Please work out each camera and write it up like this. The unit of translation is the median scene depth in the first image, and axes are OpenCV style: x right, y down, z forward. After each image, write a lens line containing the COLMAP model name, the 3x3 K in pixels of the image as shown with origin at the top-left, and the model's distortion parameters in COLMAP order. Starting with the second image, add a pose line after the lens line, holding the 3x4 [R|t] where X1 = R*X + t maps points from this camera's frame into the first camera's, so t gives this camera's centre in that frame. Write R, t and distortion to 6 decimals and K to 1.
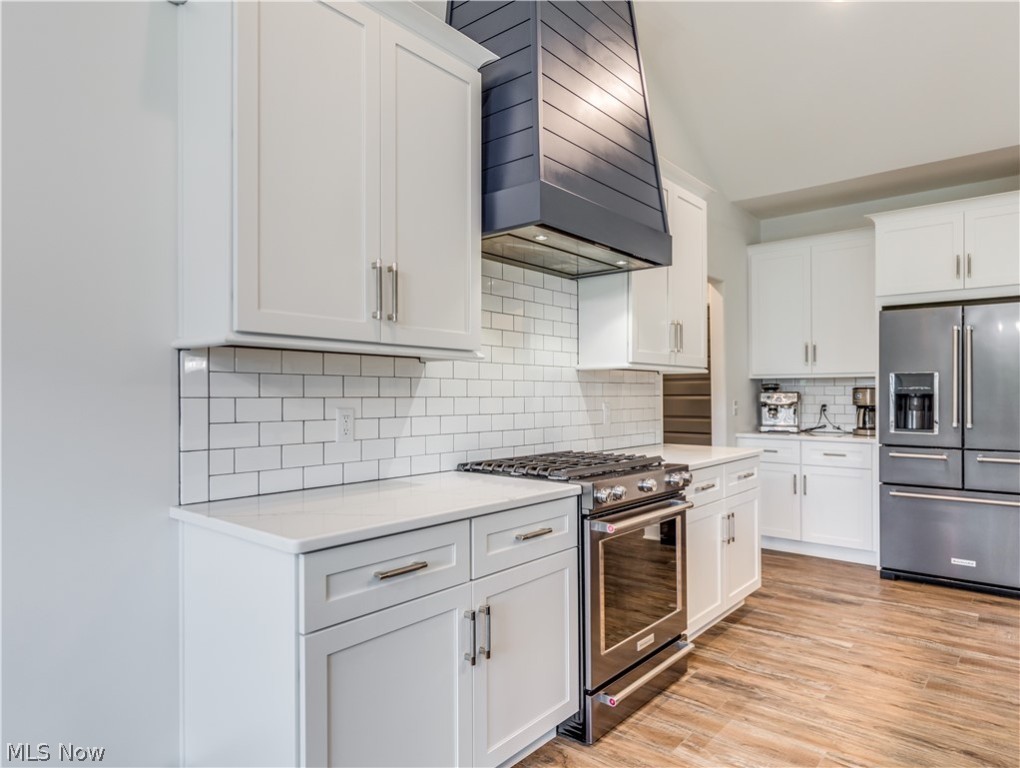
lens RADIAL K [[628.6, 0, 510.0], [0, 628.6, 384.0], [0, 0, 1]] dist [0.001914, 0.000749]
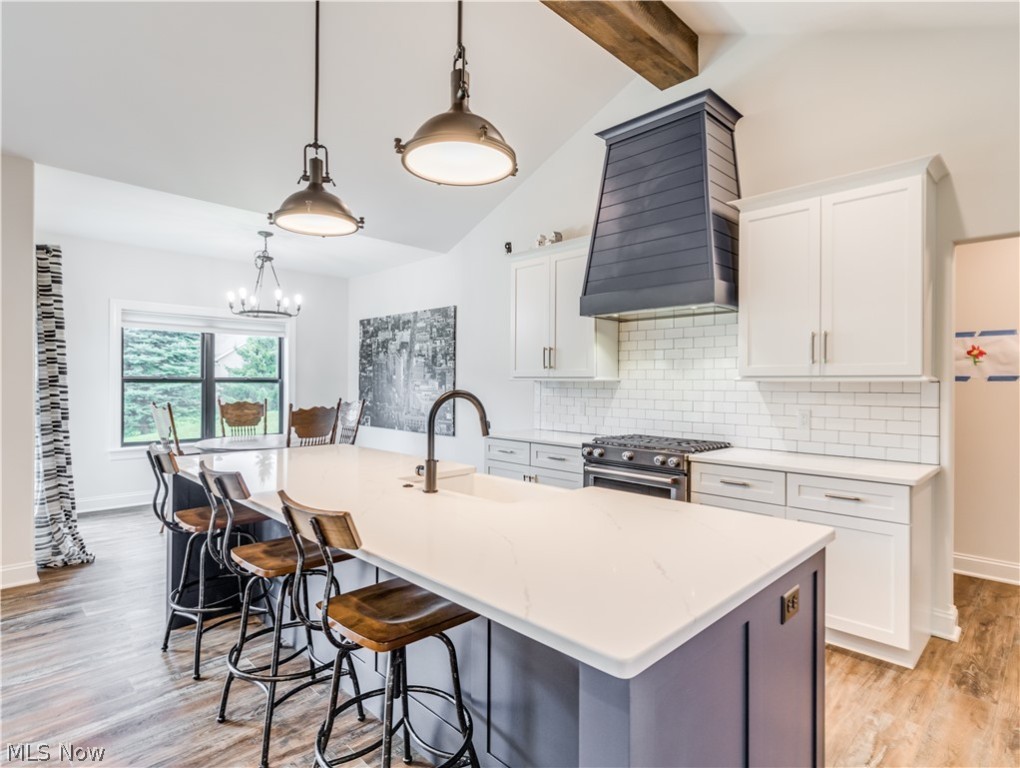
lens RADIAL K [[539.3, 0, 510.0], [0, 539.3, 384.0], [0, 0, 1]] dist [0.003009, -0.000072]
pose [[-0.093025, 0.003185, -0.995659, 1.229521], [0.010698, 0.999940, 0.002199, -0.025329], [0.995606, -0.010447, -0.093053, 0.614552]]
